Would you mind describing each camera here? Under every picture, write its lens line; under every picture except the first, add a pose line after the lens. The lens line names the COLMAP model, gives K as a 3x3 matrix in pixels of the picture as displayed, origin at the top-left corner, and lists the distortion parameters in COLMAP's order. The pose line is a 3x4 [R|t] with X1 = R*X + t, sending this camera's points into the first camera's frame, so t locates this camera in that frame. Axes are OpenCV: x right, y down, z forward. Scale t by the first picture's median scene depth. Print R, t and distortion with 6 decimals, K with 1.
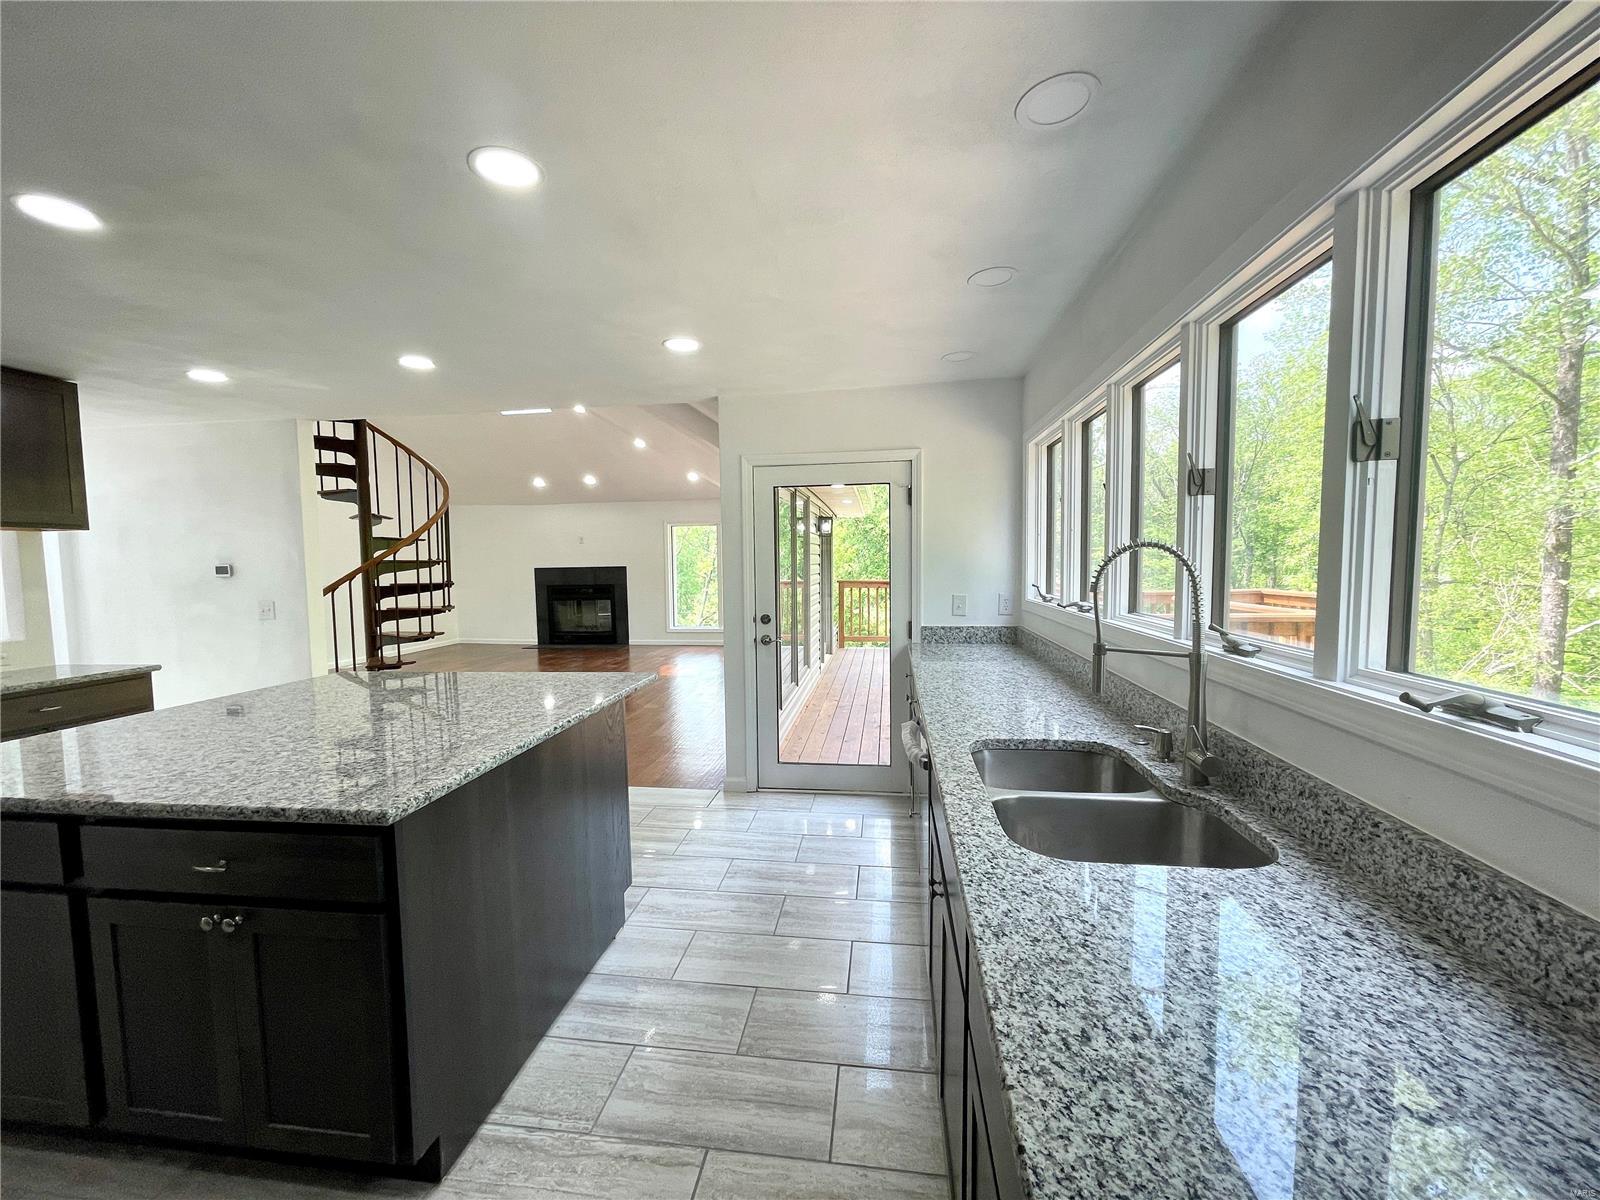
lens RADIAL K [[646.4, 0, 797.3], [0, 646.4, 603.0], [0, 0, 1]] dist [-0.008299, 0.001360]
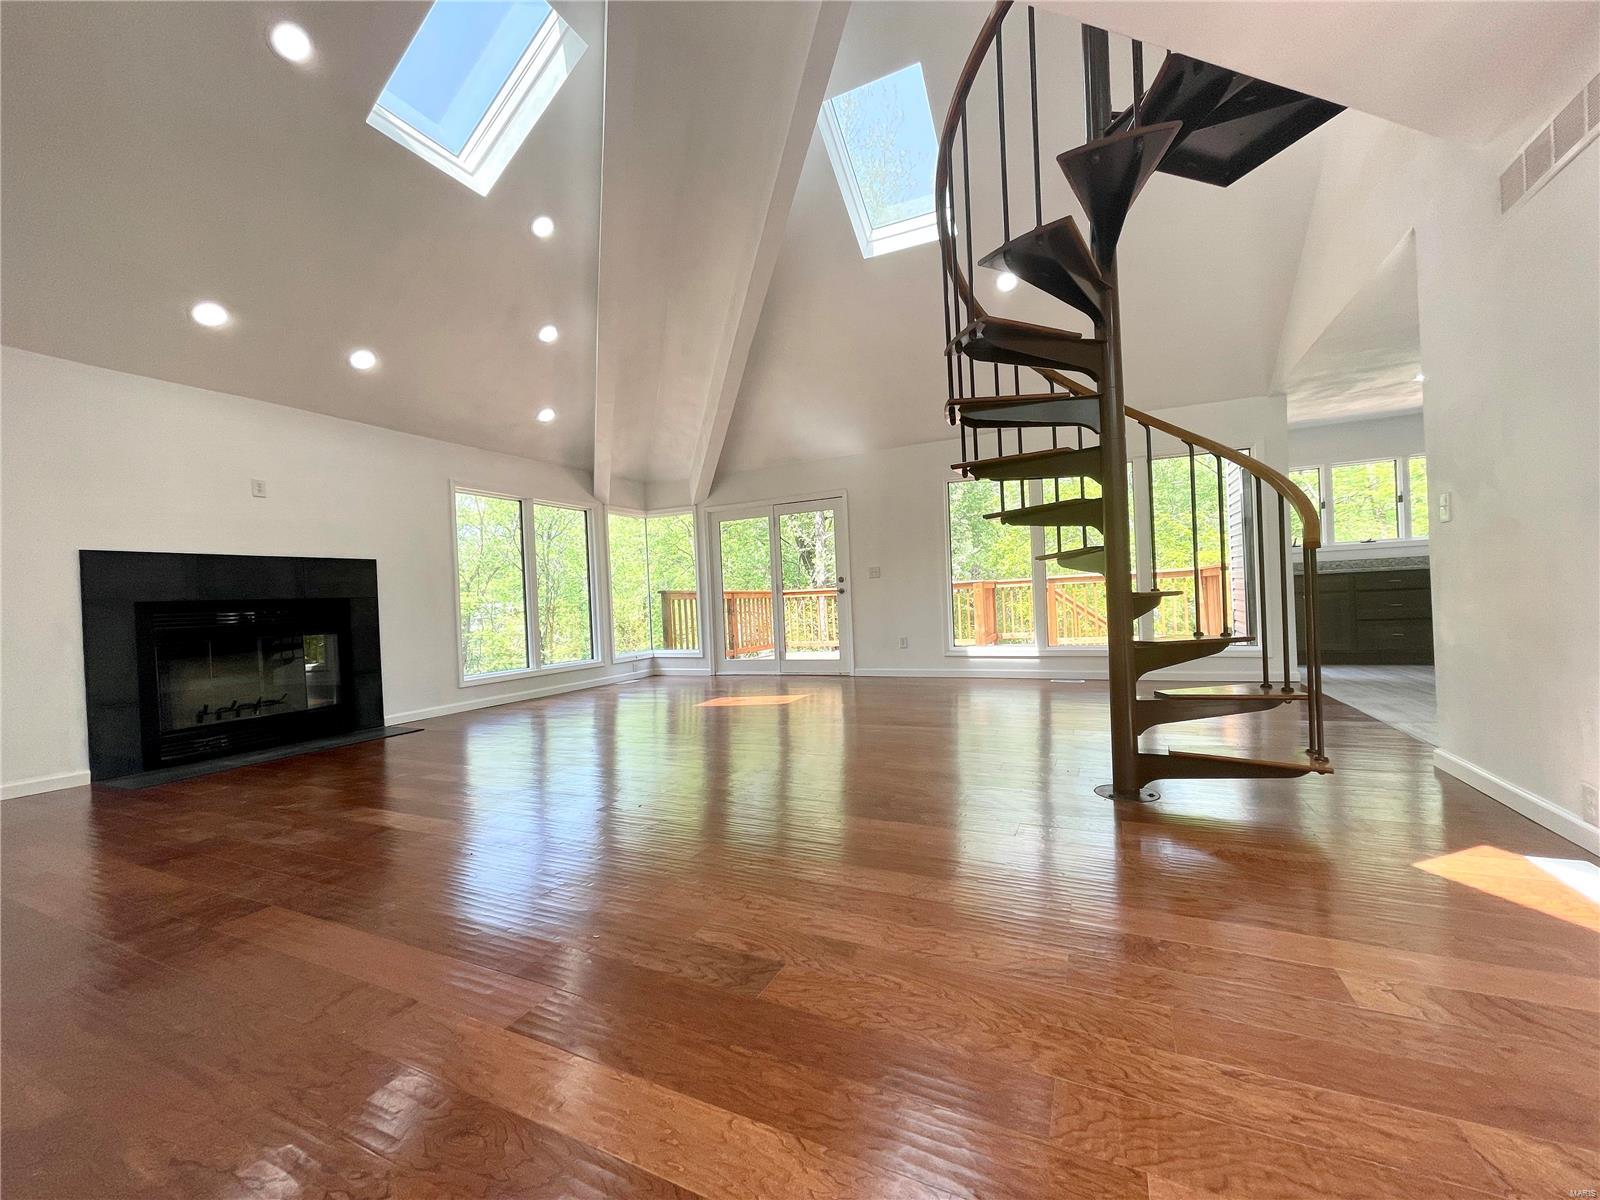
lens RADIAL K [[646.4, 0, 800.4], [0, 646.4, 602.6], [0, 0, 1]] dist [-0.008299, 0.001360]
pose [[0.294800, -0.000941, 0.955558, -0.610780], [0.097403, 0.994820, -0.029070, 0.017689], [-0.950582, 0.101644, 0.293365, 0.558984]]
